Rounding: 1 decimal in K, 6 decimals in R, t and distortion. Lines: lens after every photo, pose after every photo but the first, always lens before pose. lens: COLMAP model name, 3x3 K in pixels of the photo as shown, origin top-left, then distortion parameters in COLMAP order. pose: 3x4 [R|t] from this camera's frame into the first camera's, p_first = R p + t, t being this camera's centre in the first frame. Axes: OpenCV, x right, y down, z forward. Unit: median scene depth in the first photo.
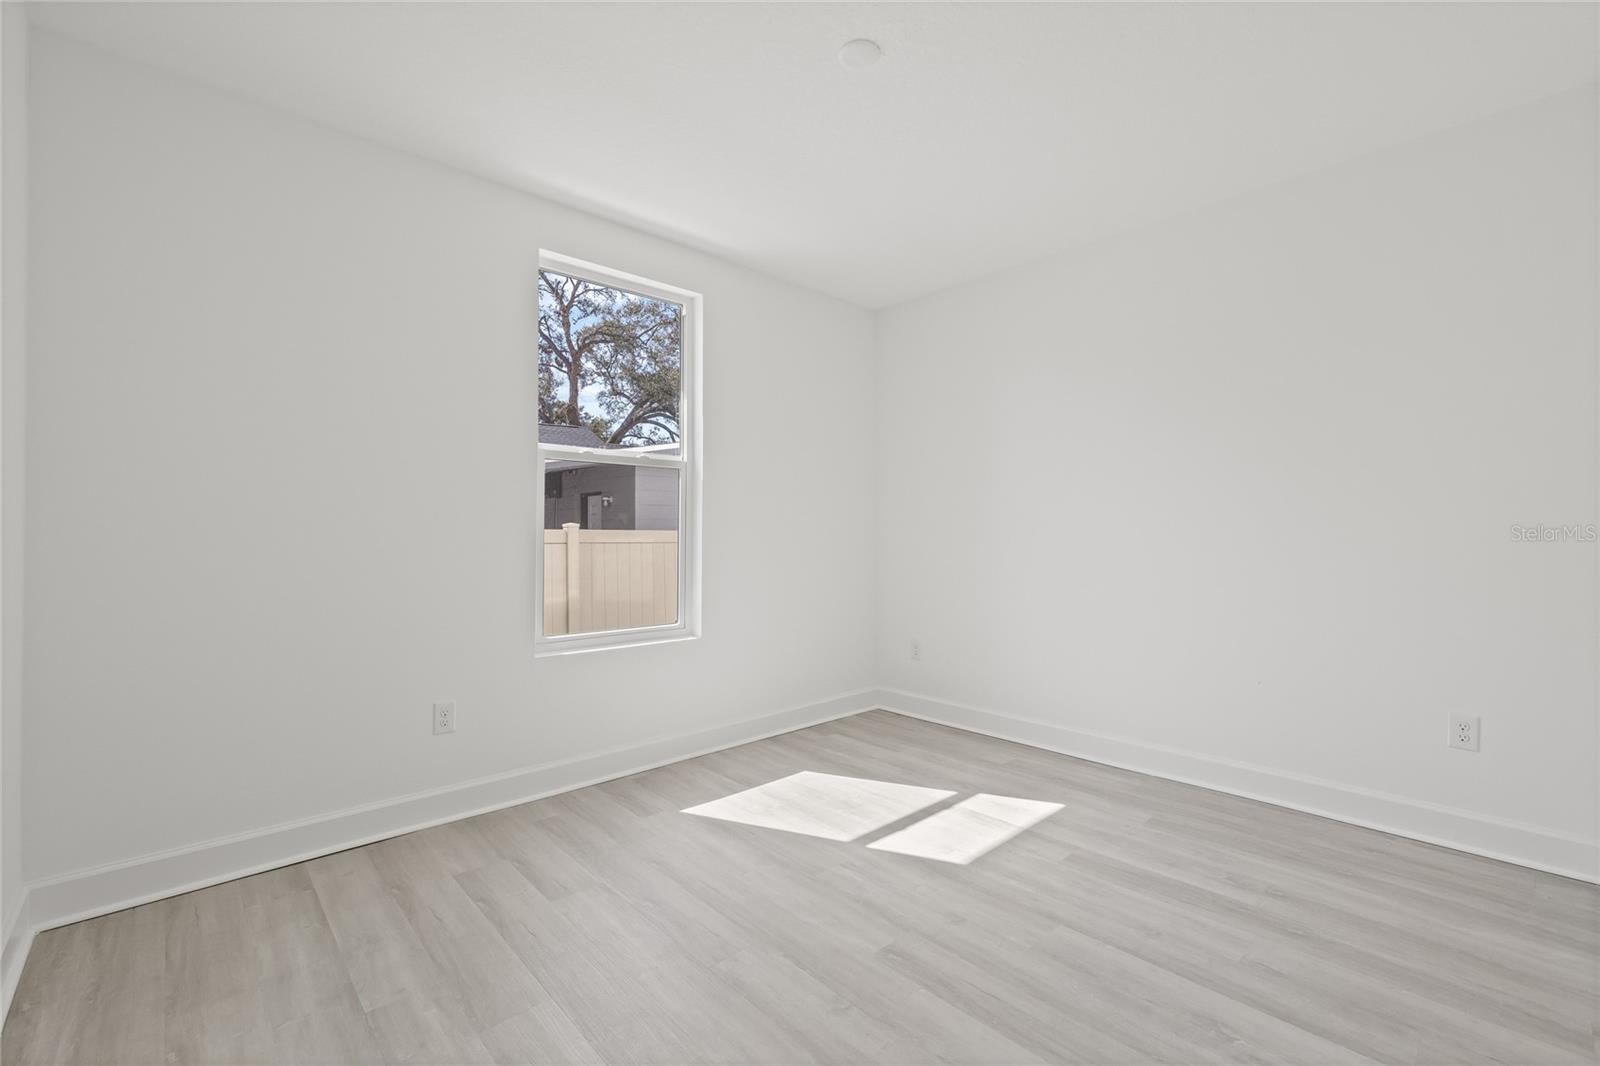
lens RADIAL K [[689.5, 0, 800.0], [0, 689.5, 533.0], [0, 0, 1]] dist [-0.000630, -0.000043]
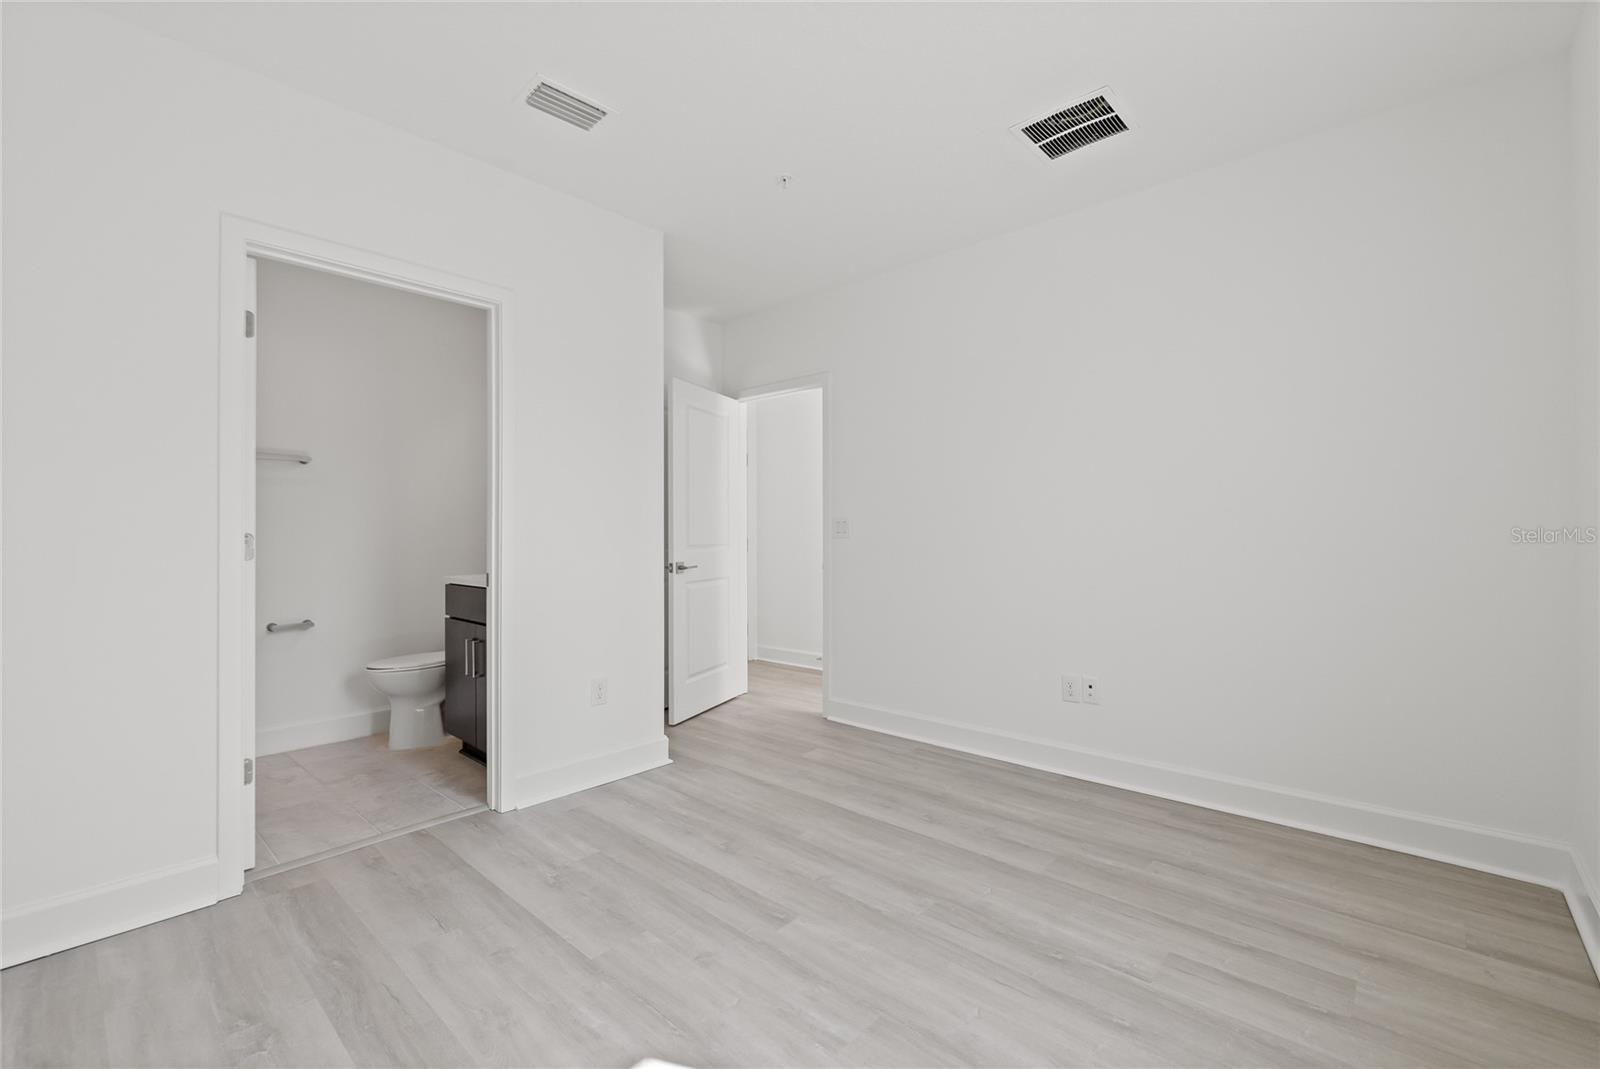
lens RADIAL K [[689.5, 0, 800.0], [0, 689.5, 534.5], [0, 0, 1]] dist [-0.000630, -0.000043]
pose [[-0.996344, 0.003675, -0.085357, 0.188112], [0.004127, 0.999978, -0.005121, 0.018279], [0.085336, -0.005454, -0.996337, 2.009497]]
